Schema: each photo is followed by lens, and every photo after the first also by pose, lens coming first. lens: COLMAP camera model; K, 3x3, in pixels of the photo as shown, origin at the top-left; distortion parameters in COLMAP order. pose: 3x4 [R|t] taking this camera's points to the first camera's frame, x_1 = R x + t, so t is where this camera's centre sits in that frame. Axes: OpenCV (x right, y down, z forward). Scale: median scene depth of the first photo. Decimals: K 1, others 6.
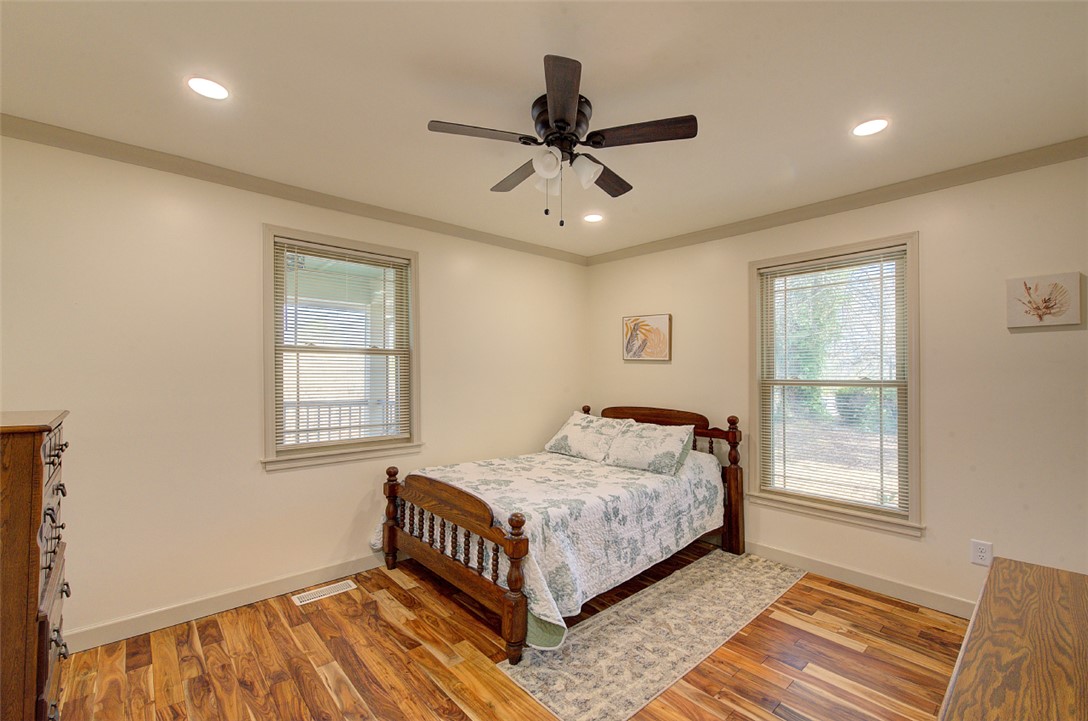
lens RADIAL K [[467.8, 0, 553.8], [0, 467.8, 370.5], [0, 0, 1]] dist [-0.006438, 0.001747]
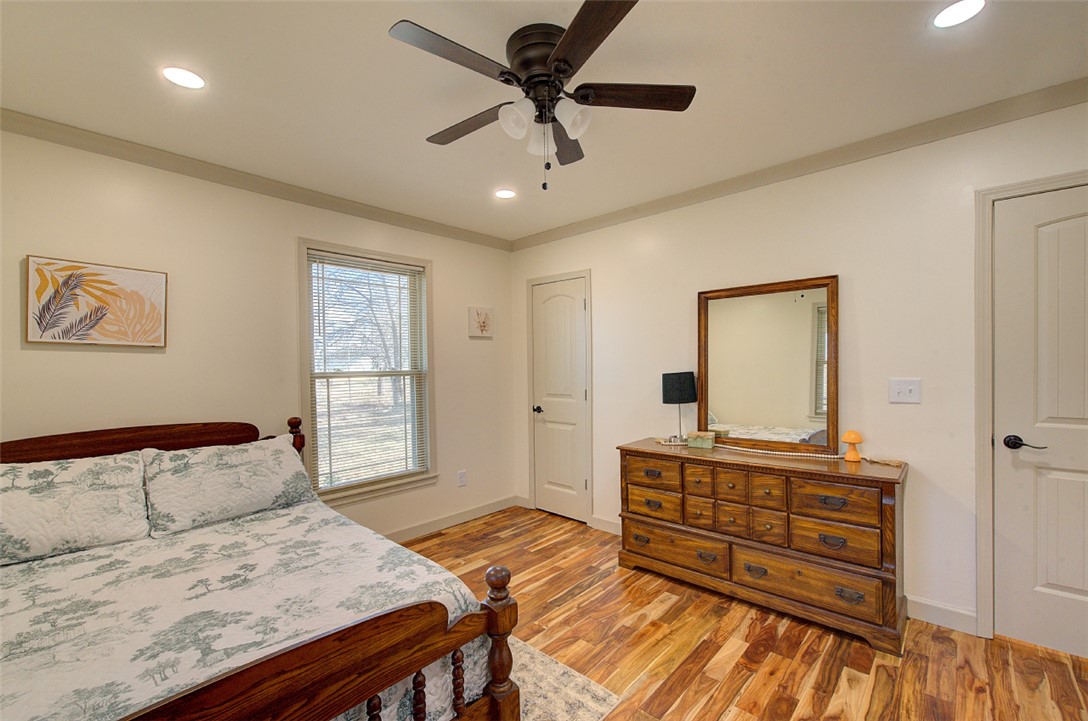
lens RADIAL K [[467.8, 0, 549.8], [0, 467.8, 368.8], [0, 0, 1]] dist [-0.006438, 0.001747]
pose [[-0.089552, -0.018361, 0.995813, -0.560328], [-0.001059, 0.999831, 0.018340, -0.005737], [-0.995982, 0.000588, -0.089556, 0.707580]]
